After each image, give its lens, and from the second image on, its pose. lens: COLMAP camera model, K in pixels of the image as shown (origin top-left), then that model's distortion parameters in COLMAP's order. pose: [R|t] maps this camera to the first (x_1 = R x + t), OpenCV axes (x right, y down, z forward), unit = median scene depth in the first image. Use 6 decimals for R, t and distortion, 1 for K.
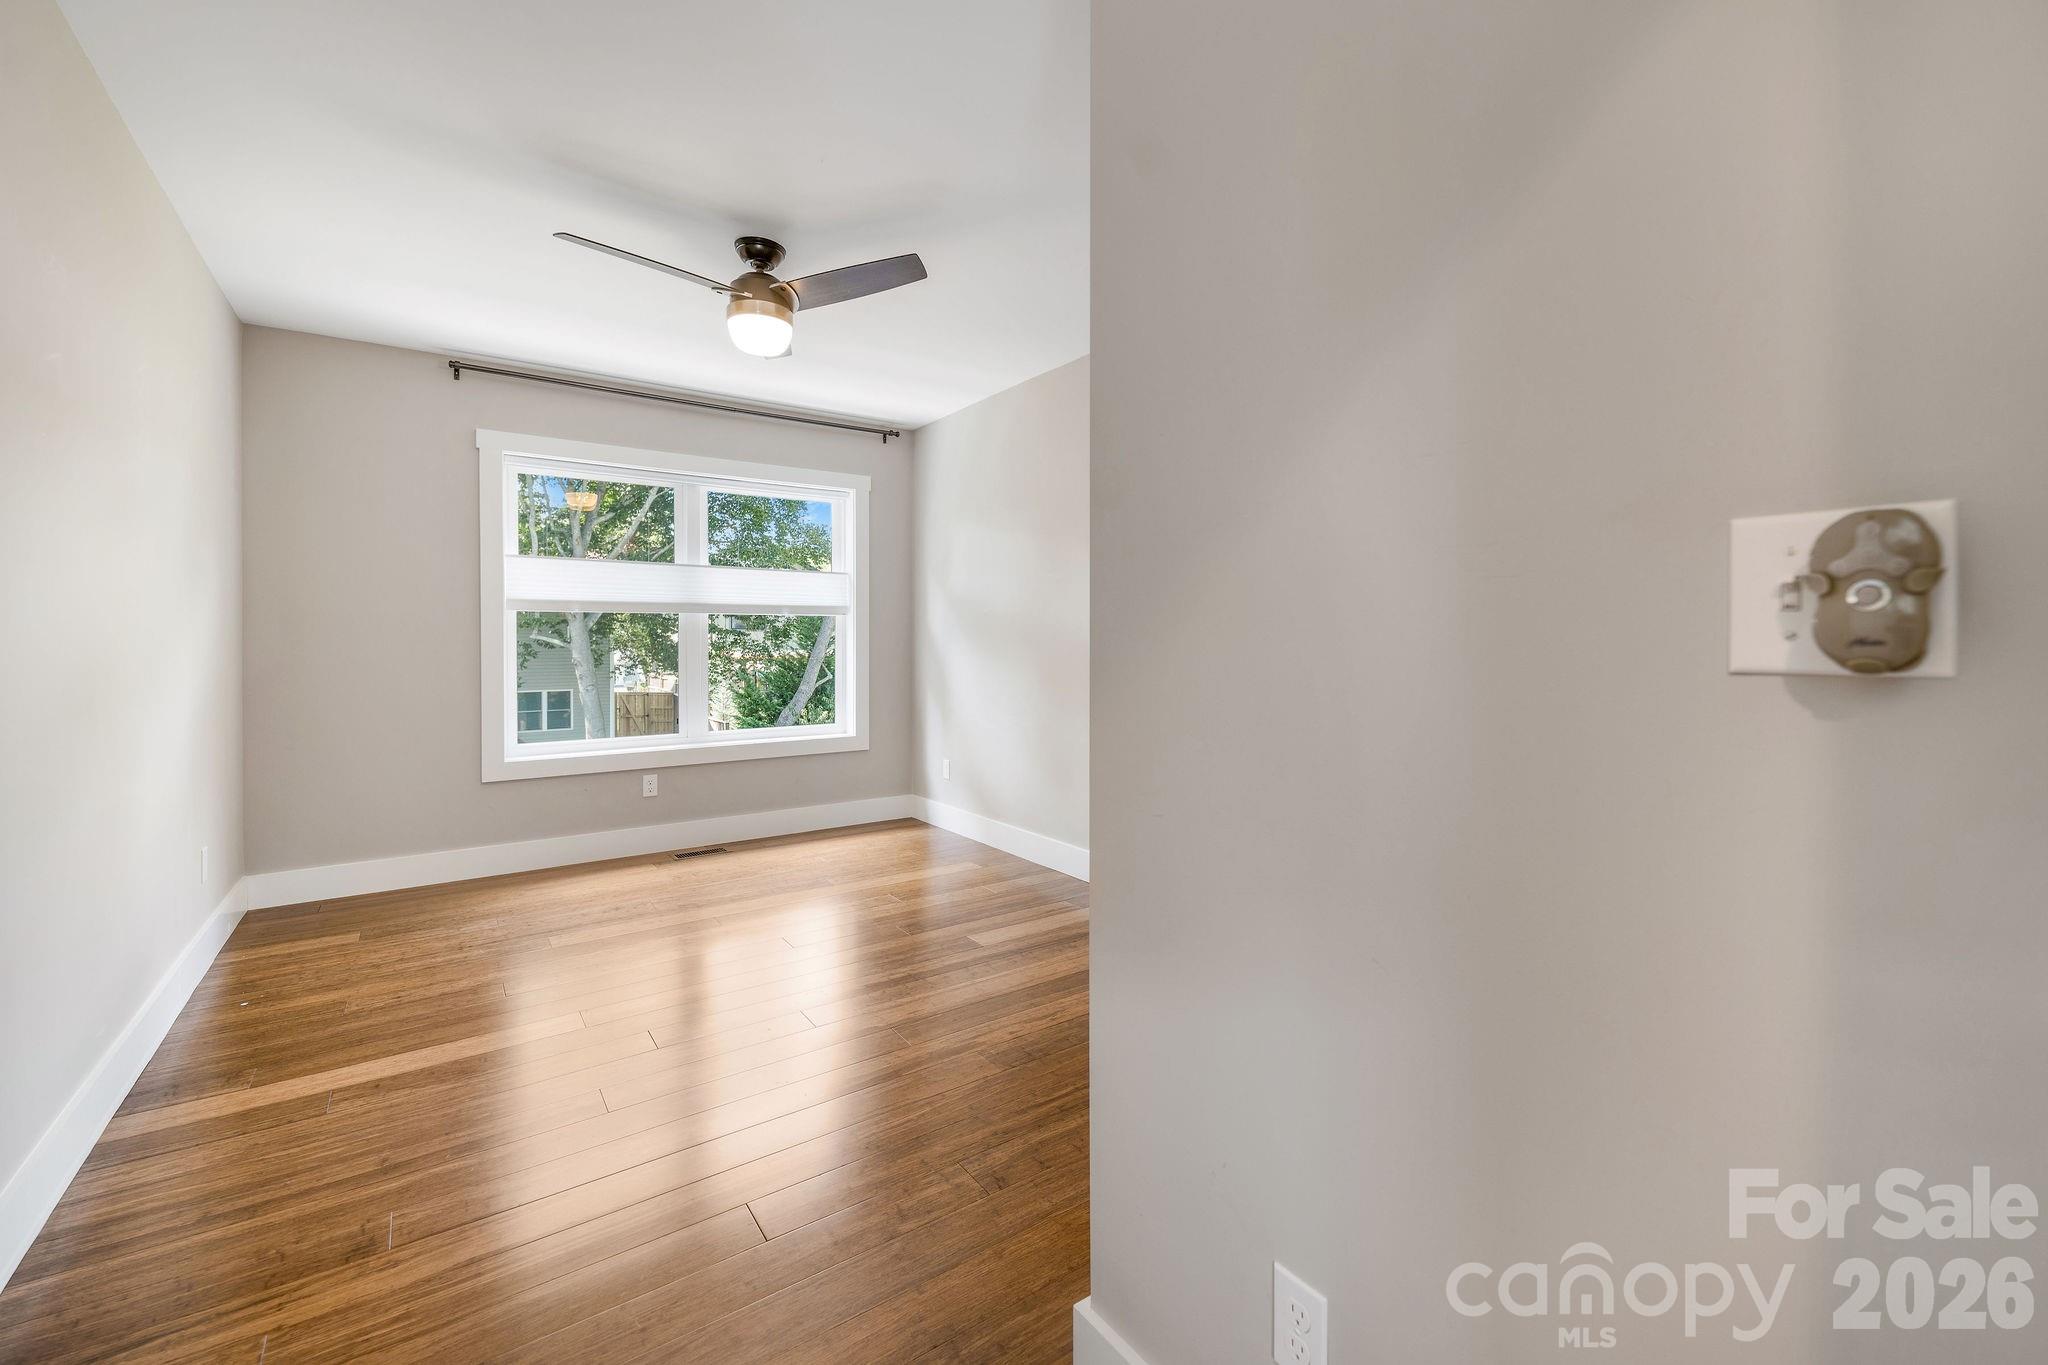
lens RADIAL K [[823.9, 0, 1030.3], [0, 823.9, 653.7], [0, 0, 1]] dist [0.019019, -0.009529]
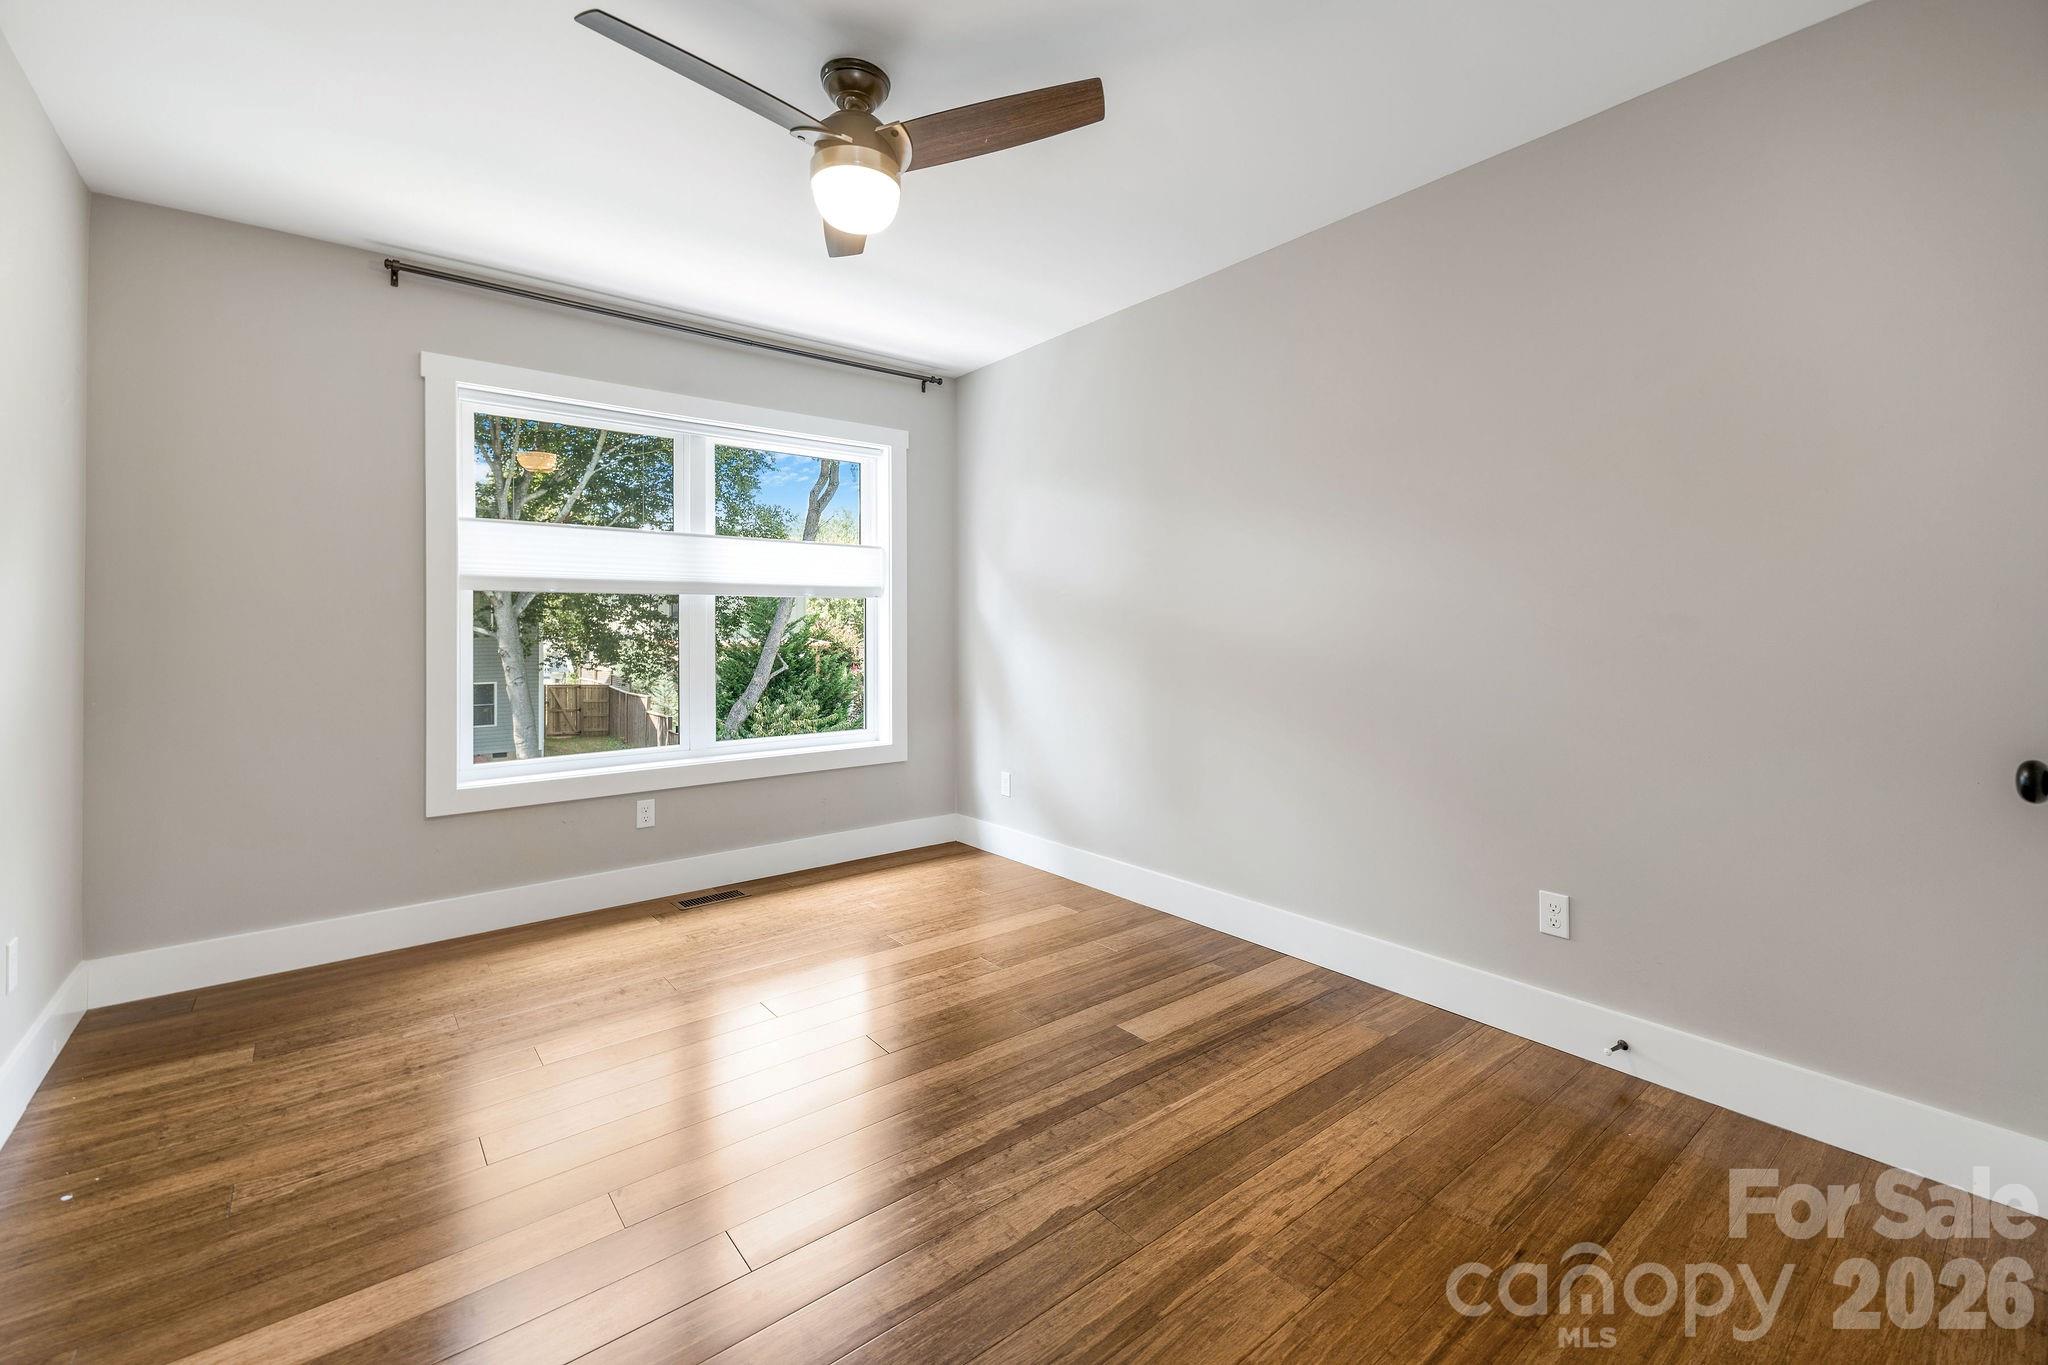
lens RADIAL K [[851.5, 0, 1041.6], [0, 851.5, 632.5], [0, 0, 1]] dist [0.024518, -0.010243]
pose [[0.998008, -0.001533, 0.063077, -0.136160], [0.002233, 0.999937, -0.011035, -0.002510], [-0.063056, 0.011154, 0.997948, 0.163779]]
